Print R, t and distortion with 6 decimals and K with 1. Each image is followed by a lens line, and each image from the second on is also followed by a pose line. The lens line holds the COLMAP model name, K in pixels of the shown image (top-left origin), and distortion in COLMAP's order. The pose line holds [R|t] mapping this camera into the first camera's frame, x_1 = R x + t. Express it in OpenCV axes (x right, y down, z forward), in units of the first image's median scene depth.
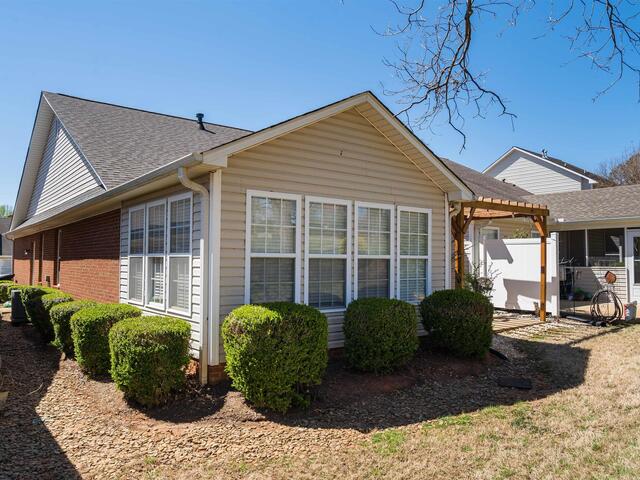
lens RADIAL K [[520.4, 0, 320.0], [0, 520.4, 240.0], [0, 0, 1]] dist [-0.028624, 0.015227]
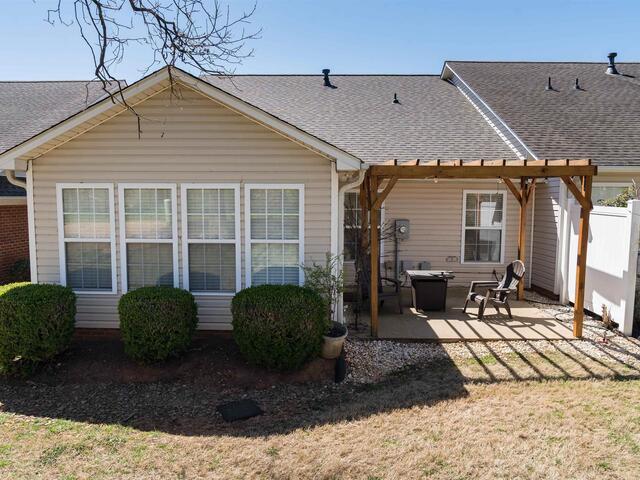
lens RADIAL K [[520.4, 0, 320.0], [0, 520.4, 240.0], [0, 0, 1]] dist [-0.028624, 0.015227]
pose [[0.750705, 0.052108, -0.658579, 0.834567], [0.028256, 0.993440, 0.110811, -0.065548], [0.660033, -0.101795, 0.744308, 0.416687]]
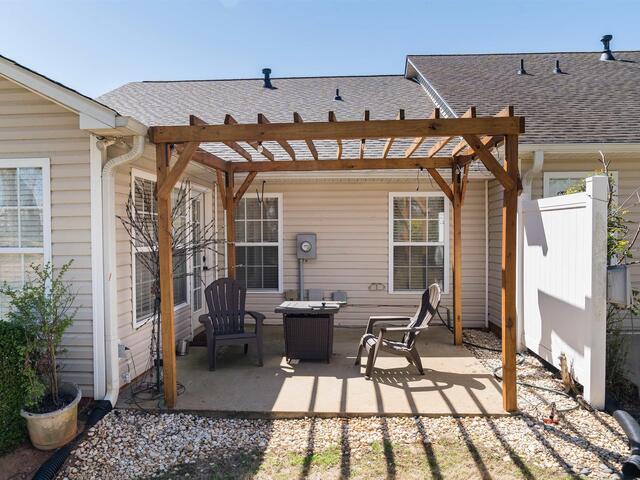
lens RADIAL K [[520.4, 0, 320.0], [0, 520.4, 240.0], [0, 0, 1]] dist [-0.028624, 0.015227]
pose [[0.716373, -0.004312, -0.697705, 0.817648], [0.039580, 0.998622, 0.034468, 0.015903], [0.696594, -0.052307, 0.715556, 0.867757]]
